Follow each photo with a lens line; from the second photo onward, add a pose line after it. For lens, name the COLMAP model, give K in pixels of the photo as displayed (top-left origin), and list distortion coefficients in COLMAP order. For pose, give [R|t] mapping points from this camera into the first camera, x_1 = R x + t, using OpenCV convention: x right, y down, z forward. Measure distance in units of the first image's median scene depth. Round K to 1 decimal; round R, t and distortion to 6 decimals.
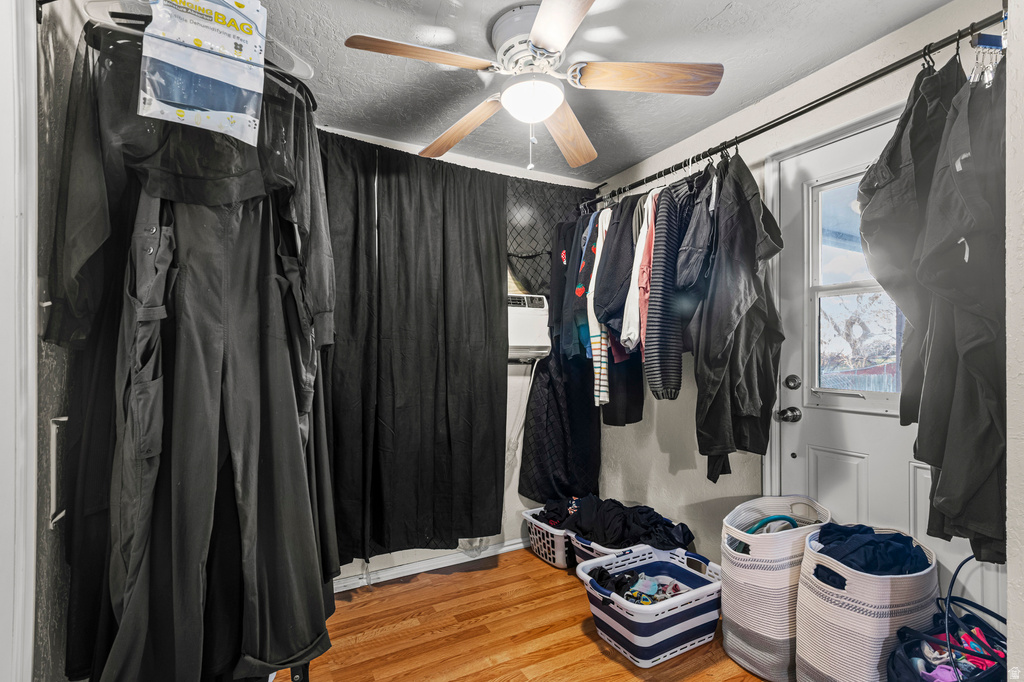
lens RADIAL K [[464.1, 0, 501.7], [0, 464.1, 354.2], [0, 0, 1]] dist [0.007357, -0.001843]
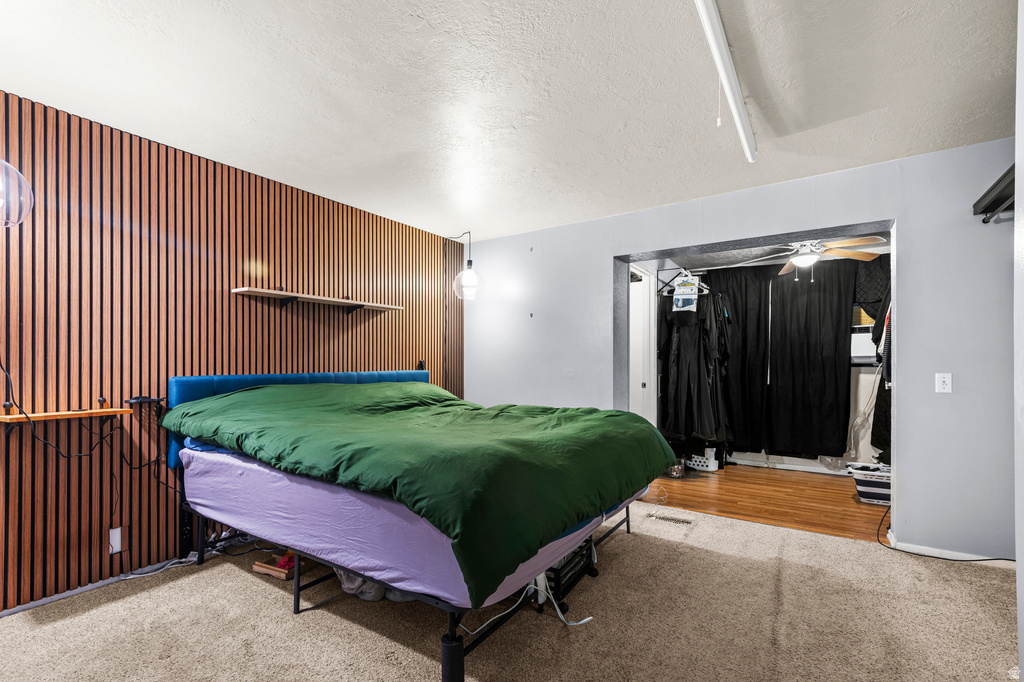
lens RADIAL K [[464.1, 0, 508.3], [0, 464.1, 361.9], [0, 0, 1]] dist [0.007357, -0.001843]
pose [[0.464998, 0.002339, -0.885309, 2.383910], [0.000011, 0.999996, 0.002648, -0.005062], [0.885312, -0.001241, 0.464996, -2.430214]]
